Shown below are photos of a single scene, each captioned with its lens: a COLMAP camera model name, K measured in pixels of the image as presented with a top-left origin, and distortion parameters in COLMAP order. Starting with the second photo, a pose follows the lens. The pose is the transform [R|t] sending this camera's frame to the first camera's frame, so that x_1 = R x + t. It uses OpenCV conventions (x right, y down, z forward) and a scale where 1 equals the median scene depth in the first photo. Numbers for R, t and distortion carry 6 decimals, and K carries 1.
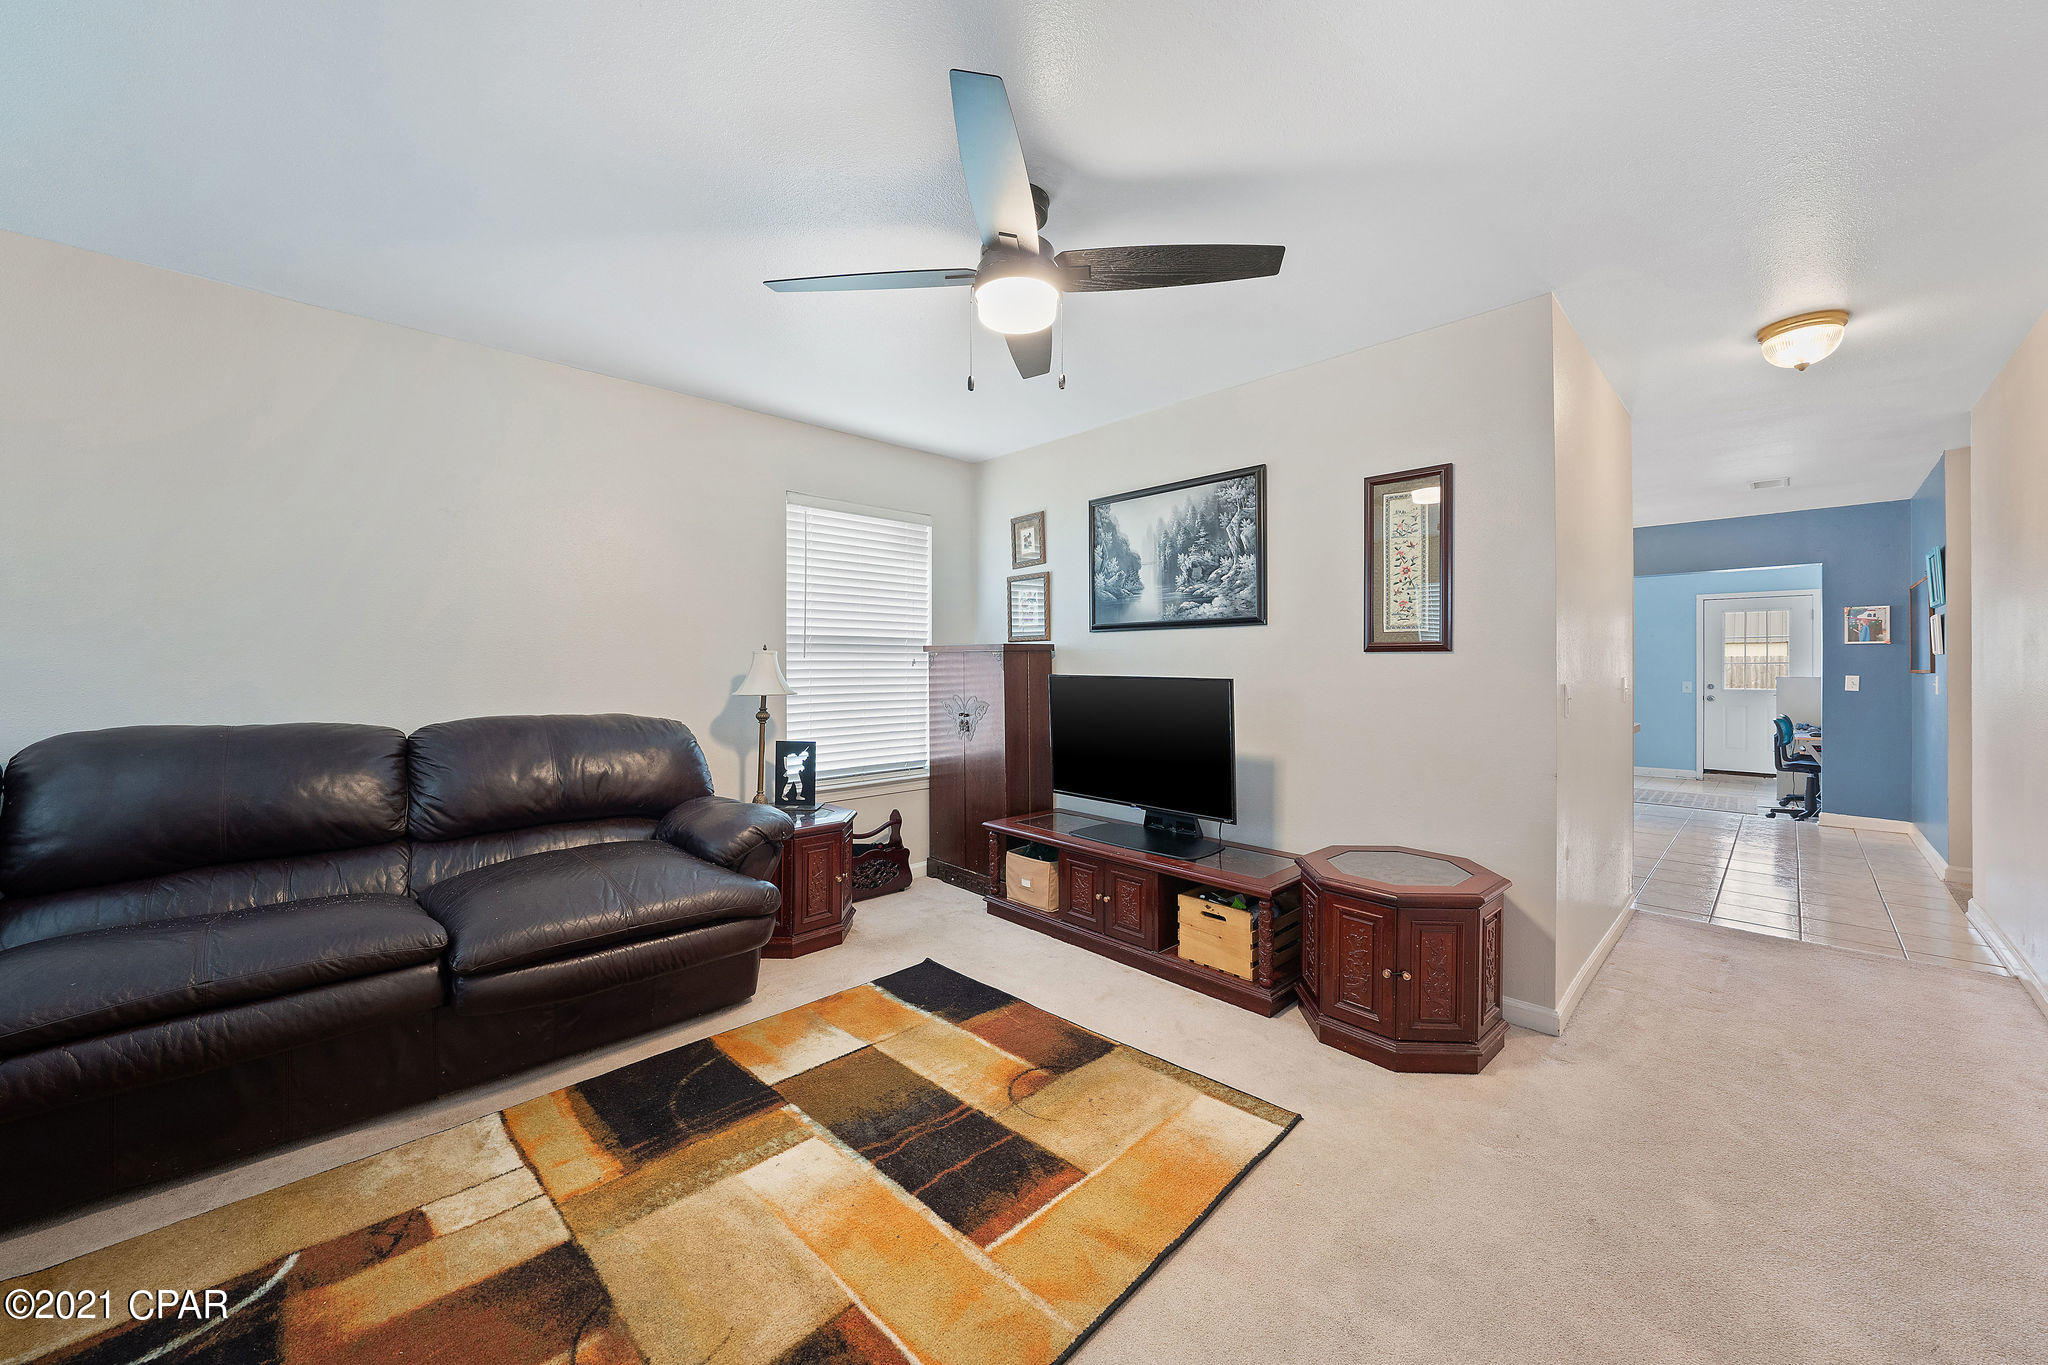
lens RADIAL K [[767.6, 0, 1029.5], [0, 767.6, 674.1], [0, 0, 1]] dist [-0.000562, -0.000008]
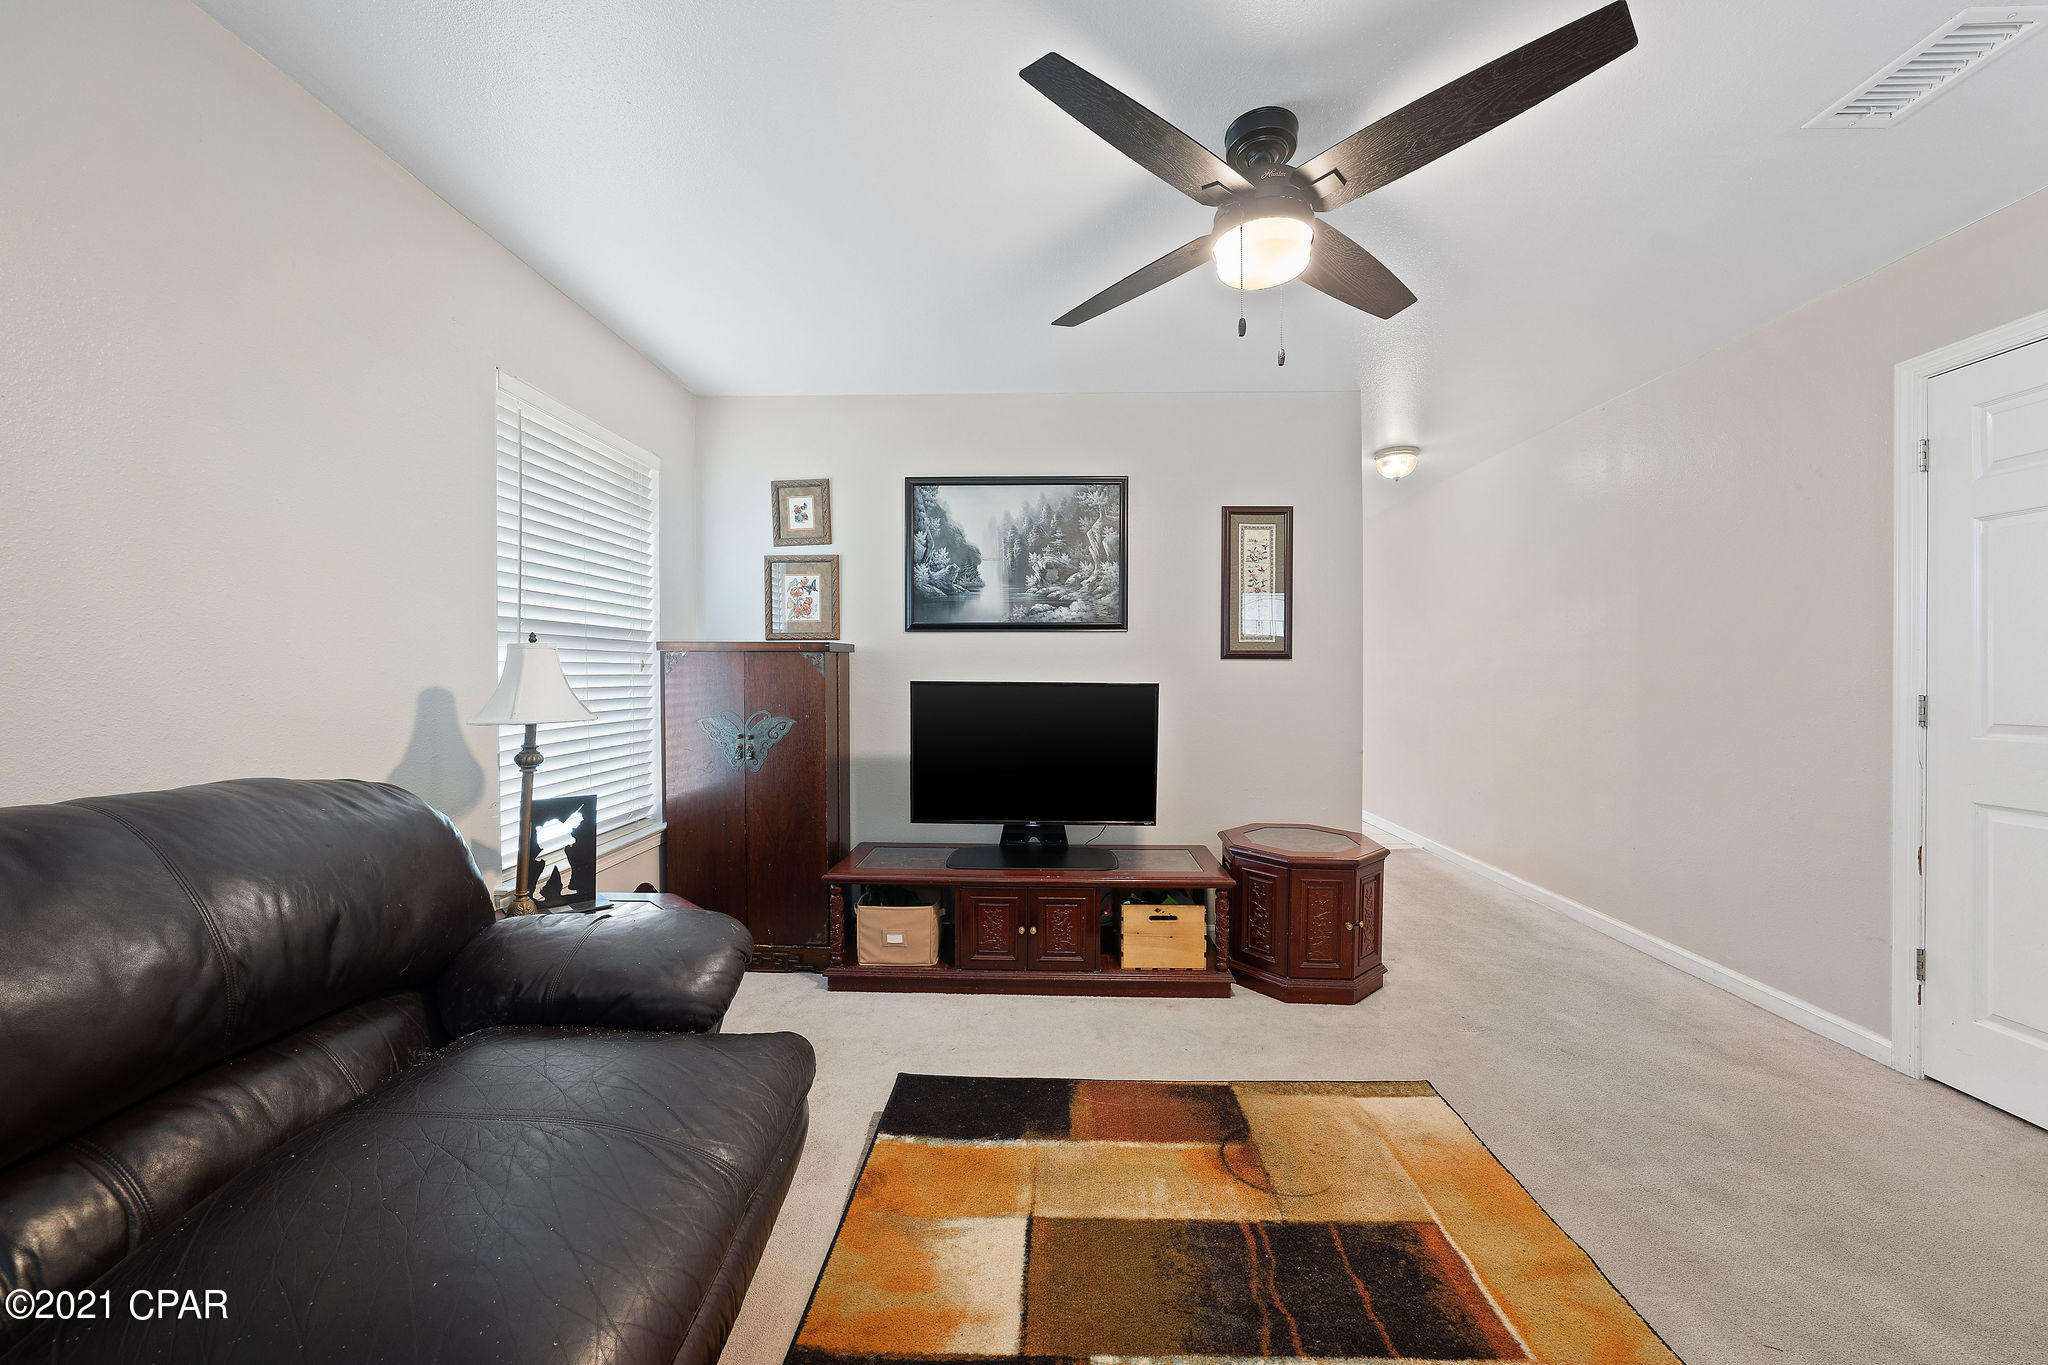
lens RADIAL K [[760.1, 0, 1037.7], [0, 760.1, 662.9], [0, 0, 1]] dist [0.000083, 0.000057]
pose [[0.728958, 0.005248, 0.684538, -0.462292], [0.001410, 0.999957, -0.009167, -0.012715], [-0.684557, 0.007648, 0.728919, 0.326928]]
